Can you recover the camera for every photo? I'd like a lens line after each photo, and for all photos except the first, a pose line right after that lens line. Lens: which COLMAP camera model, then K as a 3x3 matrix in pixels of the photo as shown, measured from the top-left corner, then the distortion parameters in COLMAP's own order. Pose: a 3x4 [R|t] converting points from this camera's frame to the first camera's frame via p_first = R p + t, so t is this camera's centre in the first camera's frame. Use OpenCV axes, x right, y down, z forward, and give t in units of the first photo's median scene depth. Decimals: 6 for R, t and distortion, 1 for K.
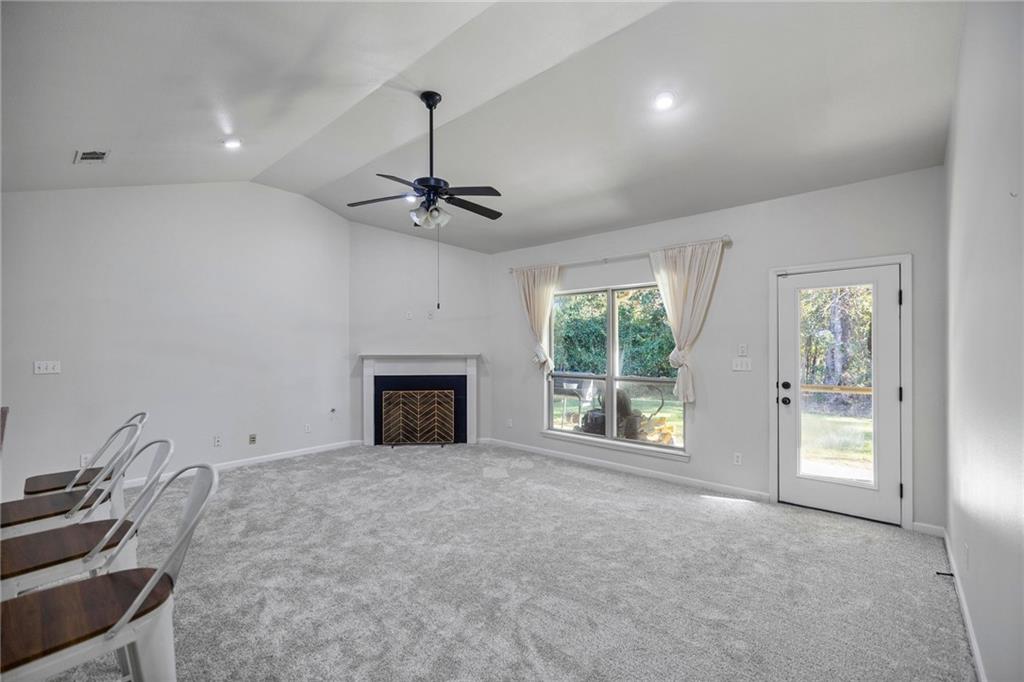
lens RADIAL K [[430.1, 0, 516.8], [0, 430.1, 345.9], [0, 0, 1]] dist [0.003398, 0.000198]
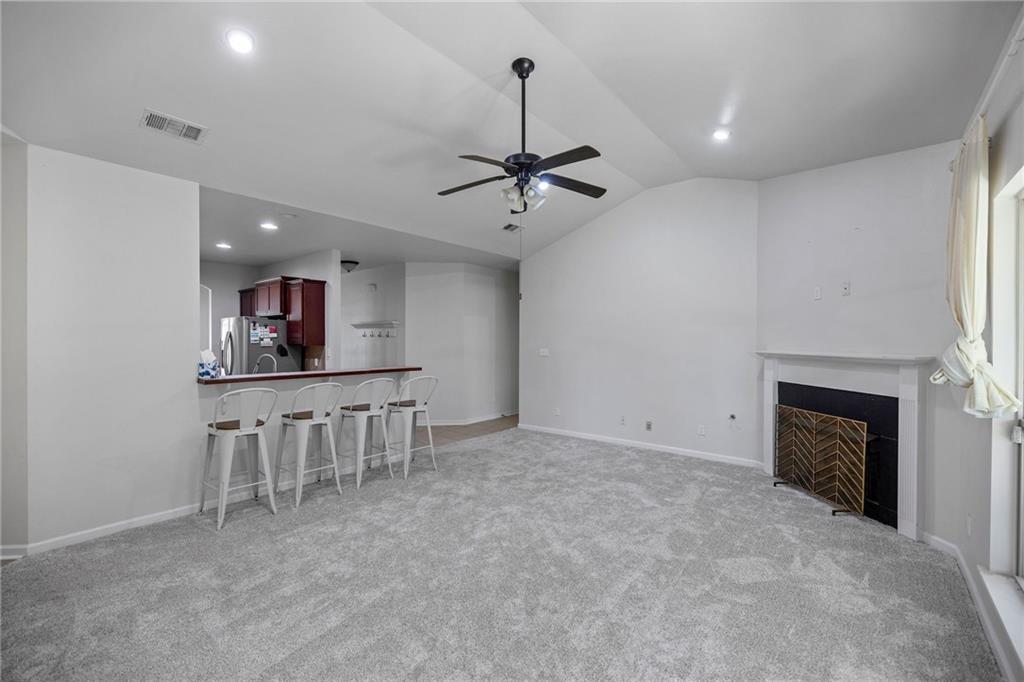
lens RADIAL K [[430.1, 0, 514.8], [0, 430.1, 341.9], [0, 0, 1]] dist [0.003398, 0.000198]
pose [[0.018644, 0.003912, -0.999819, 0.439956], [-0.001004, 0.999992, 0.003894, -0.000160], [0.999826, 0.000931, 0.018647, 0.607205]]
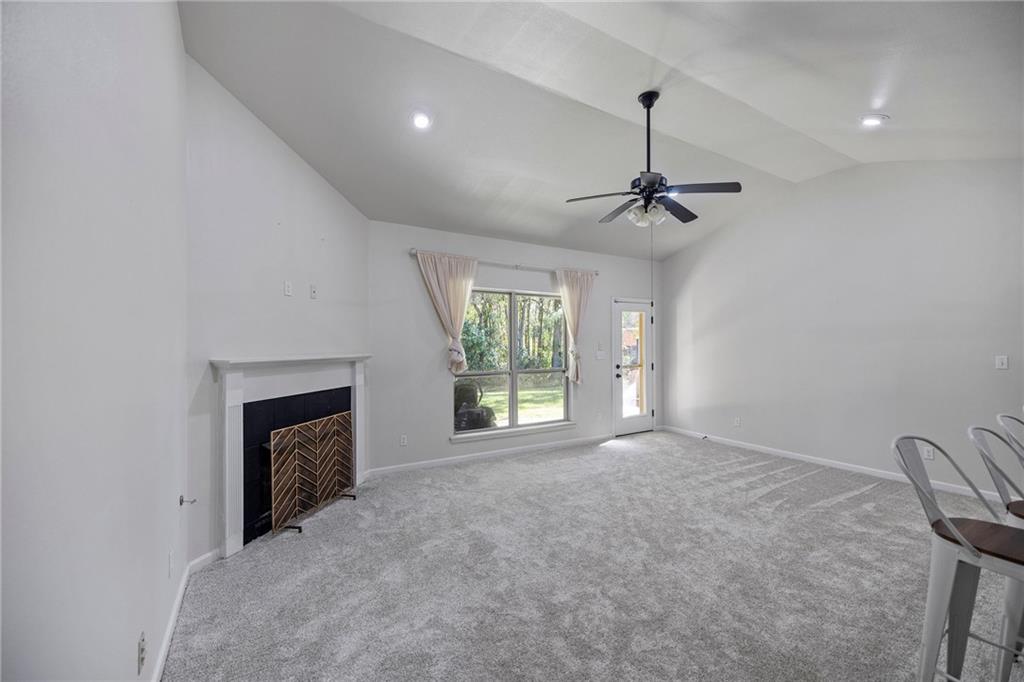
lens RADIAL K [[430.1, 0, 516.6], [0, 430.1, 338.4], [0, 0, 1]] dist [0.003398, 0.000198]
pose [[0.290512, 0.014027, 0.956768, -0.792311], [0.002027, 0.999881, -0.015274, 0.003395], [-0.956869, 0.006377, 0.290449, 0.626566]]
